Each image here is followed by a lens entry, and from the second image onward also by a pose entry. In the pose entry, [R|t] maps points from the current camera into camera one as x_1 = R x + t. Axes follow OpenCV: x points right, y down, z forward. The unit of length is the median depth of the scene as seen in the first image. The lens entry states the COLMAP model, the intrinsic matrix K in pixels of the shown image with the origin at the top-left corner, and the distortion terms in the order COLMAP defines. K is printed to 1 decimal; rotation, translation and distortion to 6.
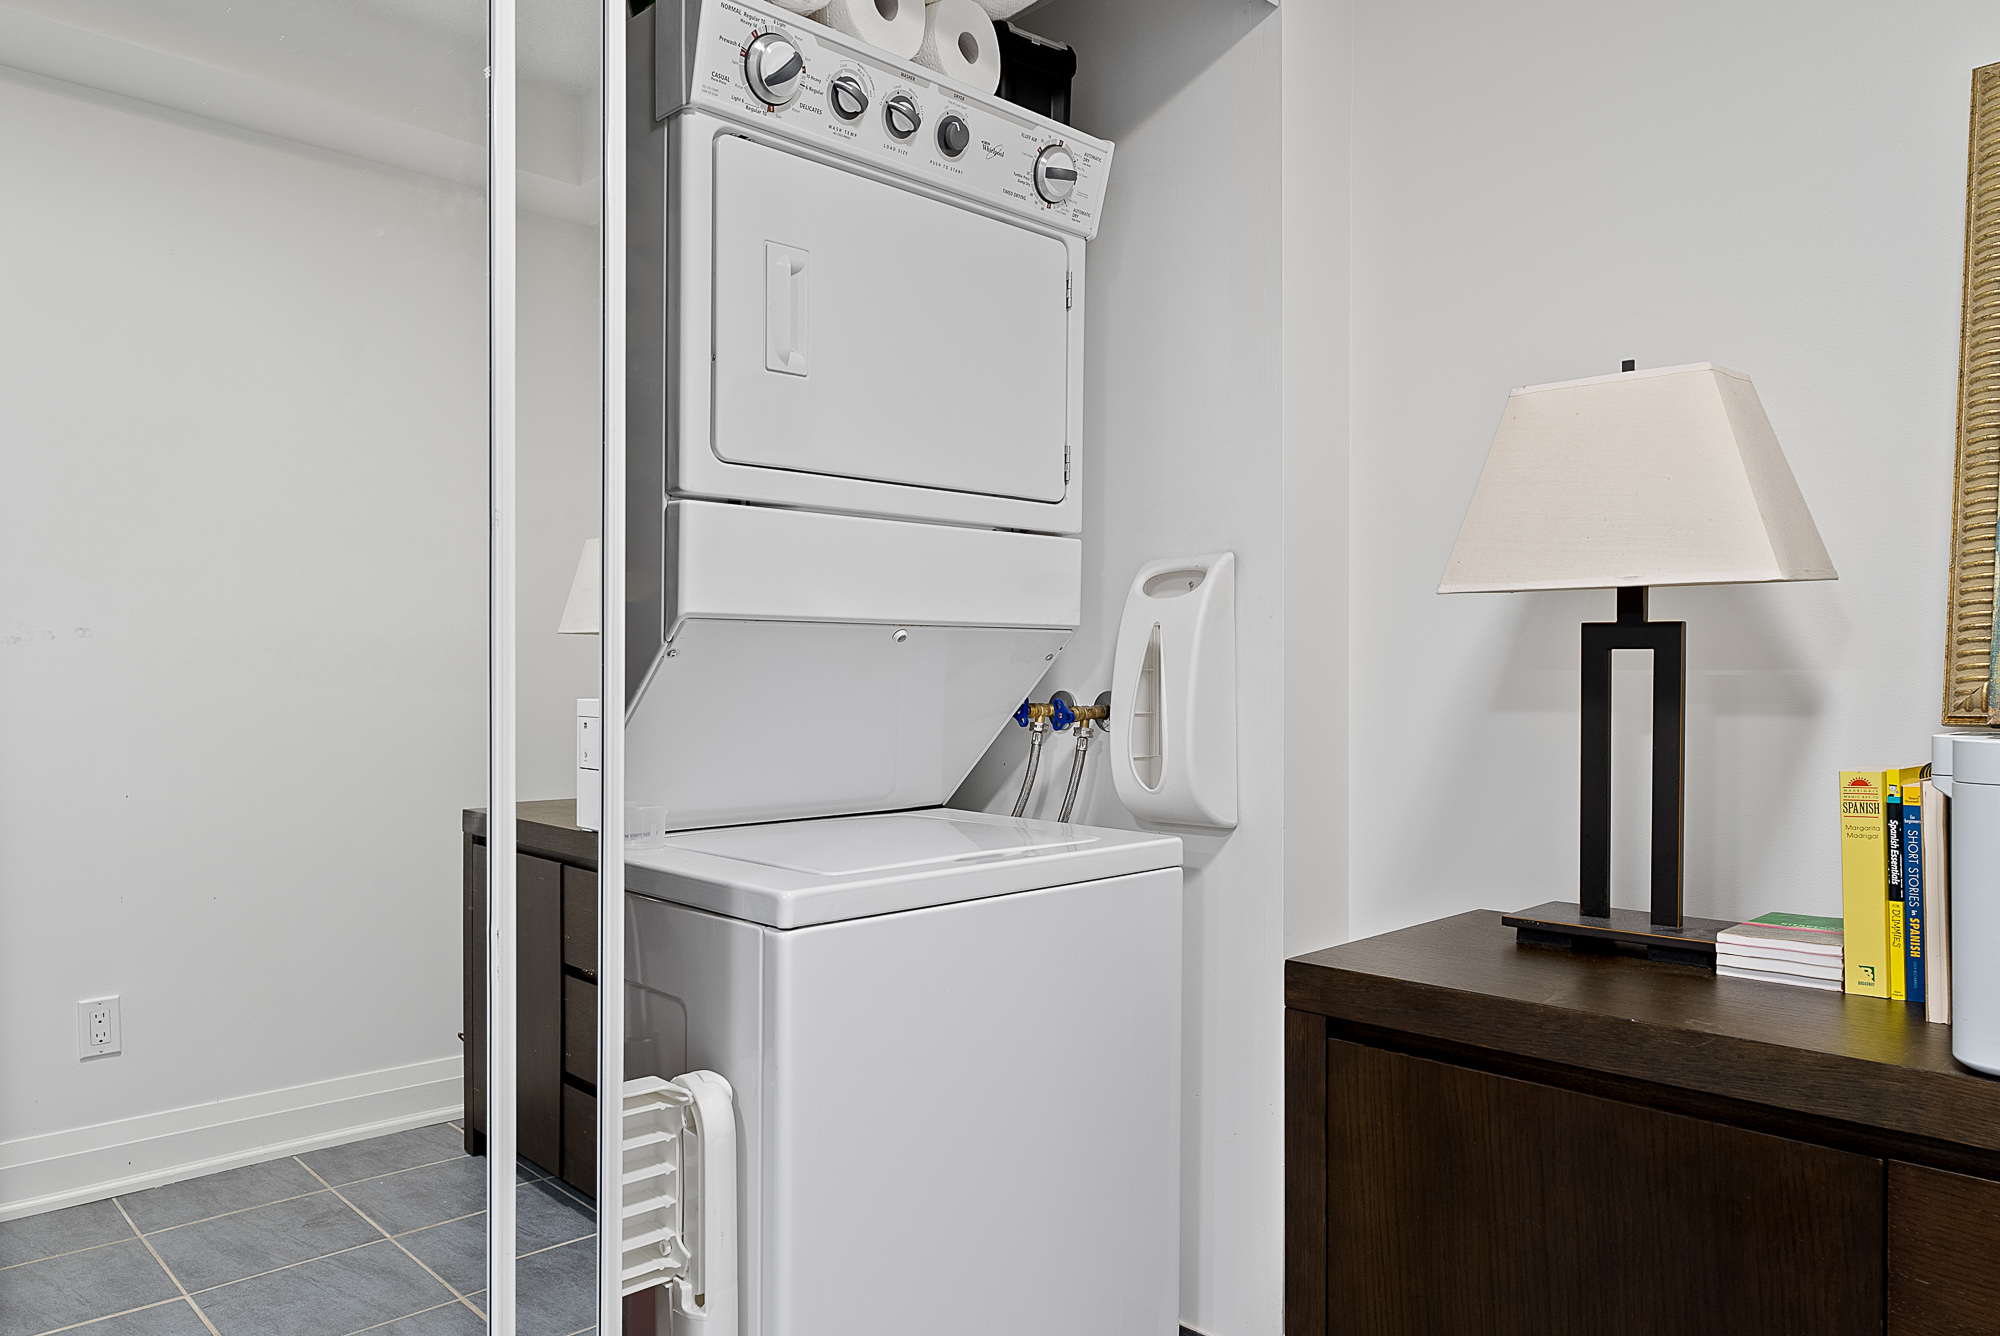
lens RADIAL K [[1361.0, 0, 1006.3], [0, 1361.0, 669.7], [0, 0, 1]] dist [0.017644, 0.003153]
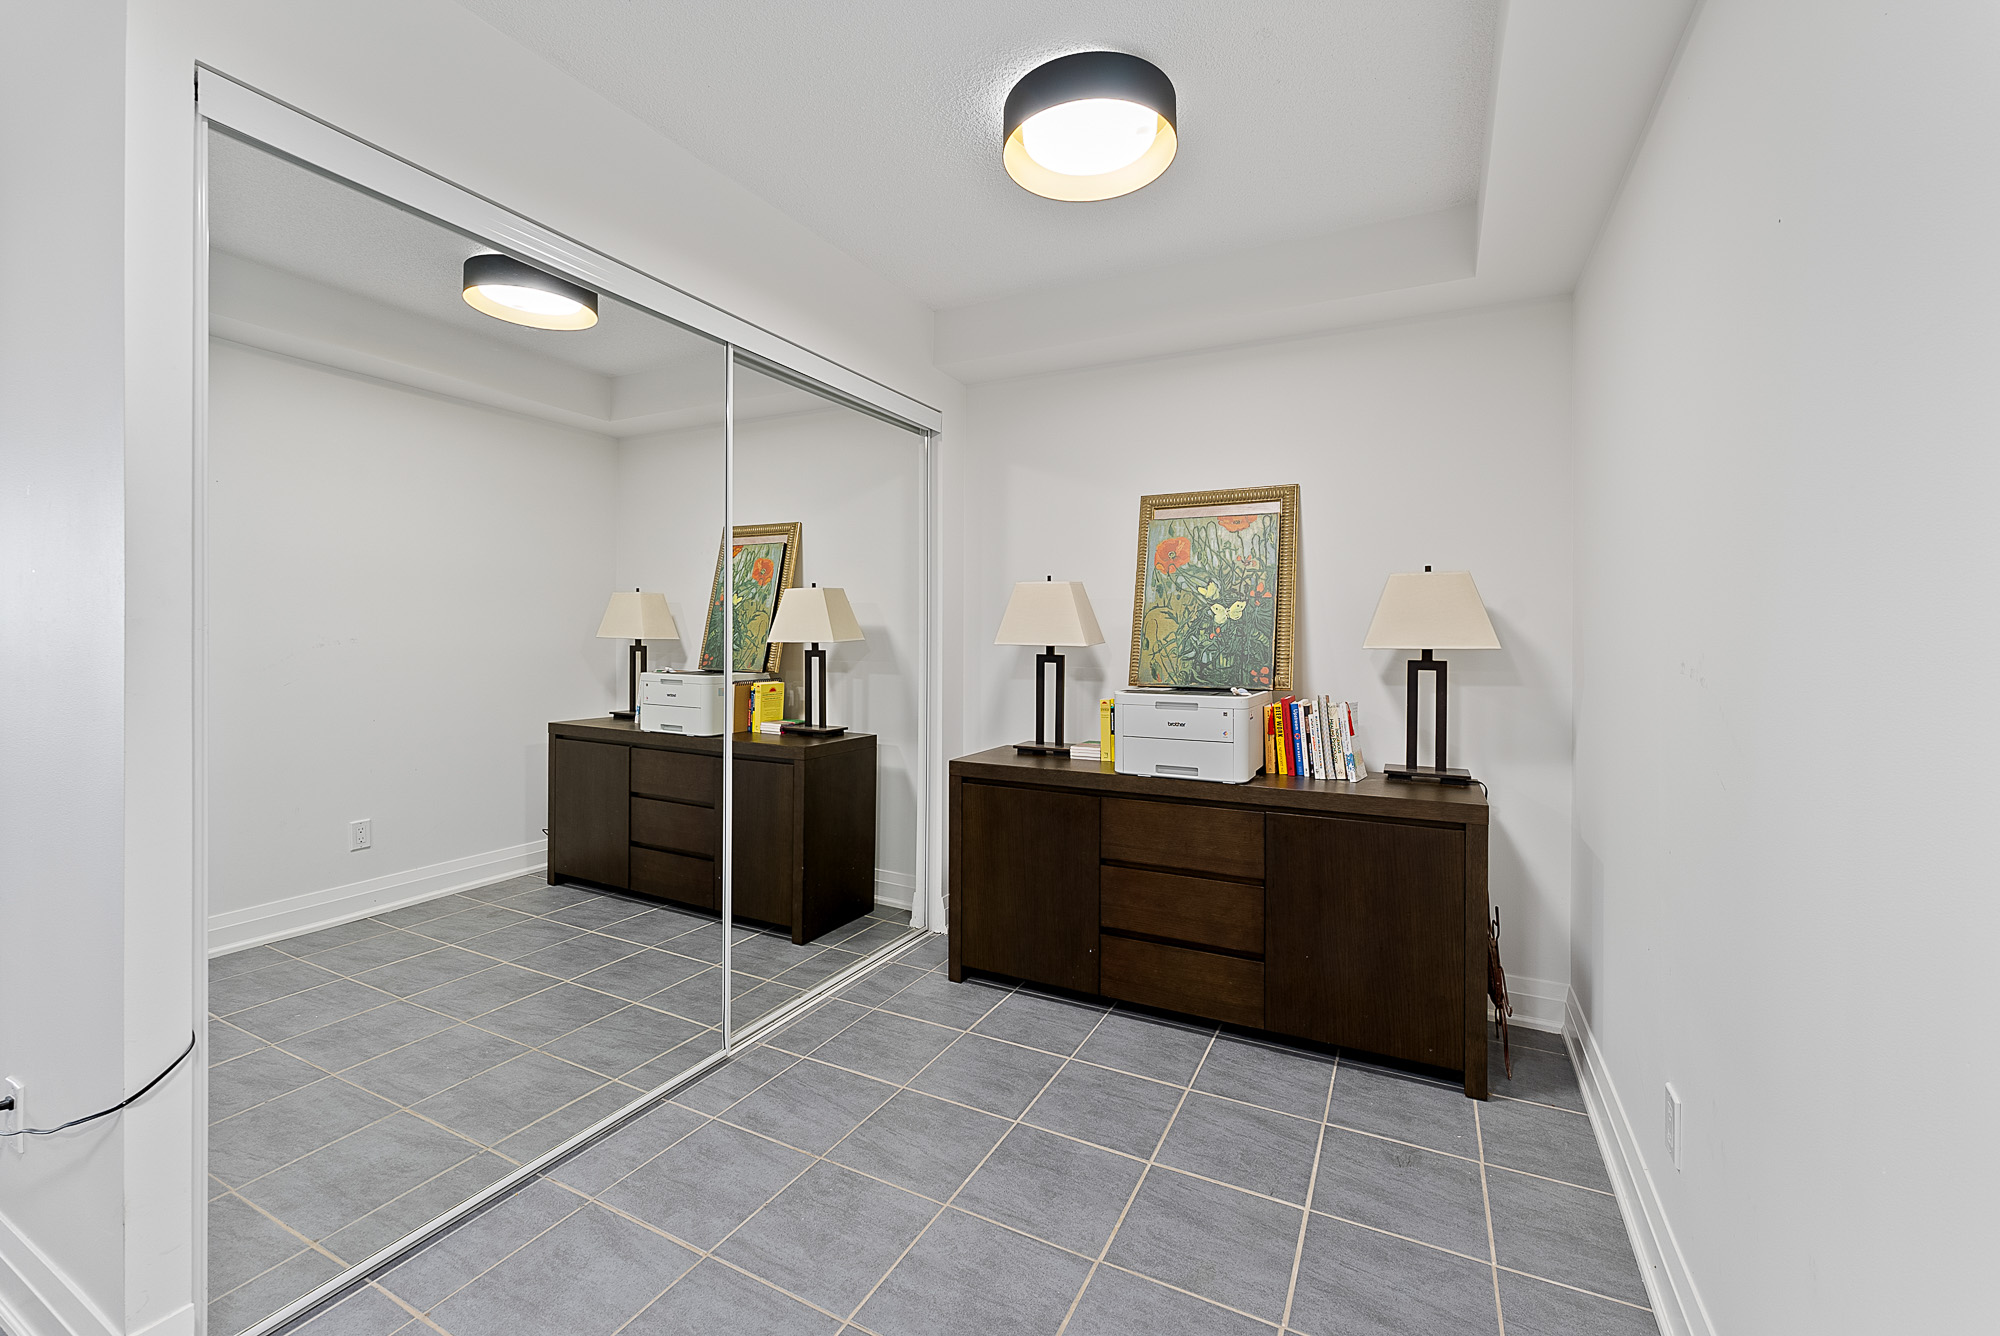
lens RADIAL K [[815.7, 0, 993.4], [0, 815.7, 650.7], [0, 0, 1]] dist [0.005245, -0.000647]
pose [[0.948986, -0.001711, 0.315314, -0.299685], [-0.007021, 0.999623, 0.026557, -0.097749], [-0.315240, -0.027416, 0.948616, -0.843063]]
